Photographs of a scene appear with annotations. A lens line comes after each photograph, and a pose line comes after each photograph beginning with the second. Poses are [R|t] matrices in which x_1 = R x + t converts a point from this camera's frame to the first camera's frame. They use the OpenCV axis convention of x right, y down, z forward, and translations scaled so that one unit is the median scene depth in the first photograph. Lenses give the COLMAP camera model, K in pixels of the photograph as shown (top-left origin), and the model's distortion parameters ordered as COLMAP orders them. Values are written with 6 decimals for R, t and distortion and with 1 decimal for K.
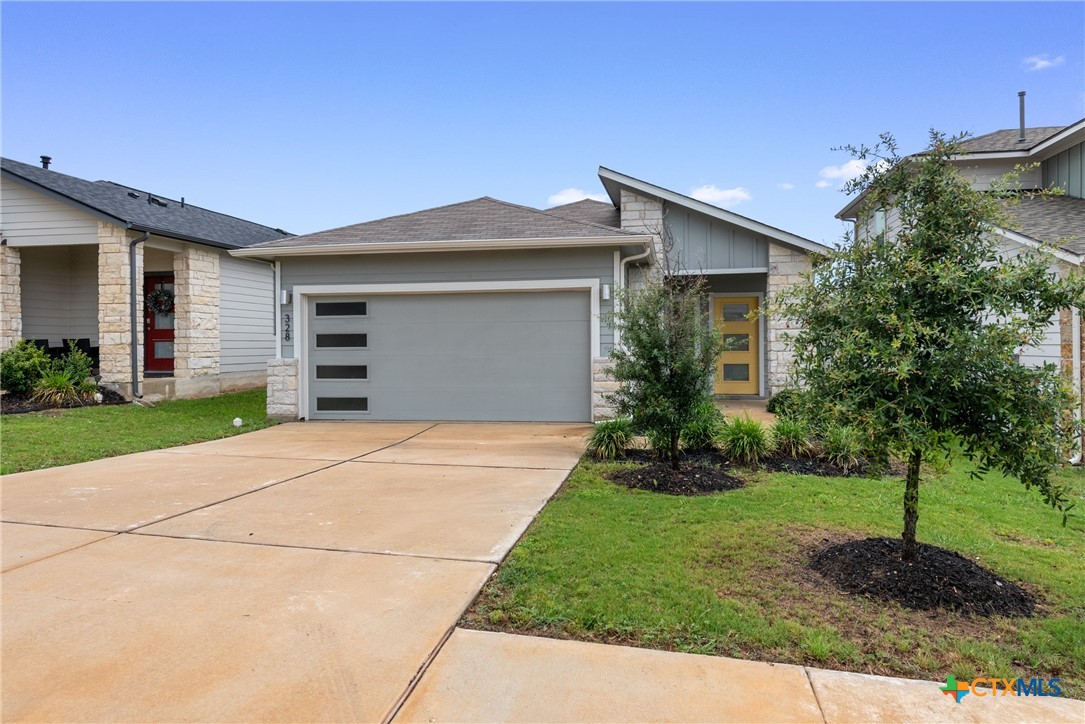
lens RADIAL K [[709.3, 0, 534.4], [0, 709.3, 337.5], [0, 0, 1]] dist [0.016495, -0.004591]
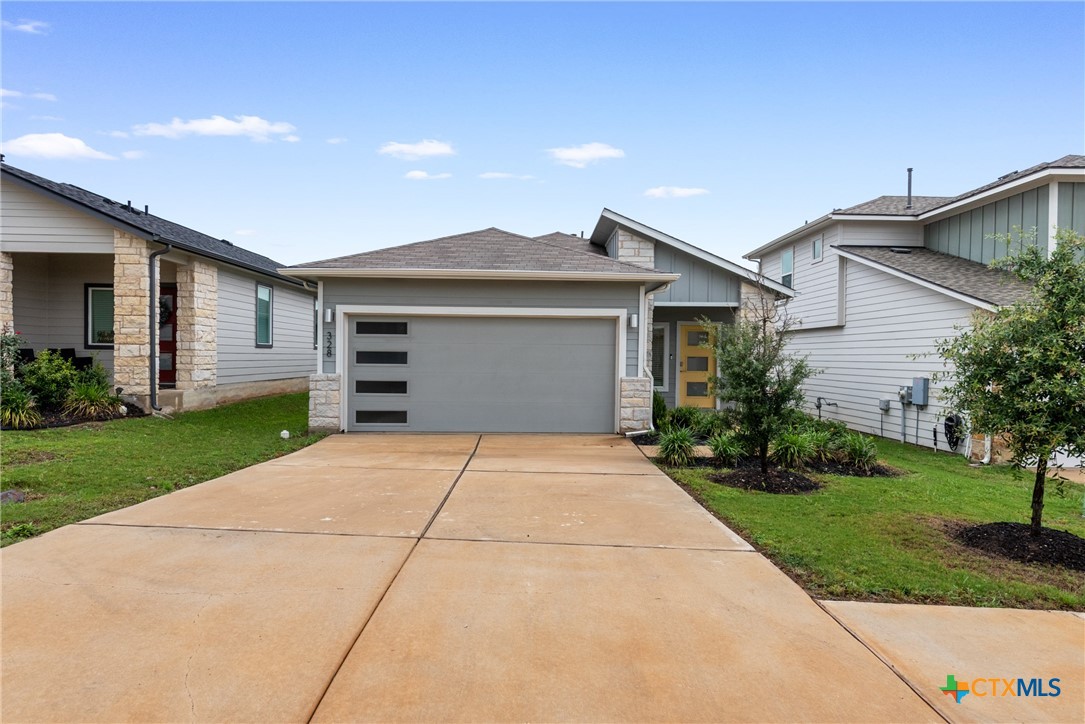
lens RADIAL K [[658.7, 0, 541.3], [0, 658.7, 365.2], [0, 0, 1]] dist [0.012955, -0.005529]
pose [[0.979047, 0.016414, 0.202971, -0.238453], [-0.020991, 0.999571, 0.020416, -0.009846], [-0.202549, -0.024248, 0.978972, -0.020193]]
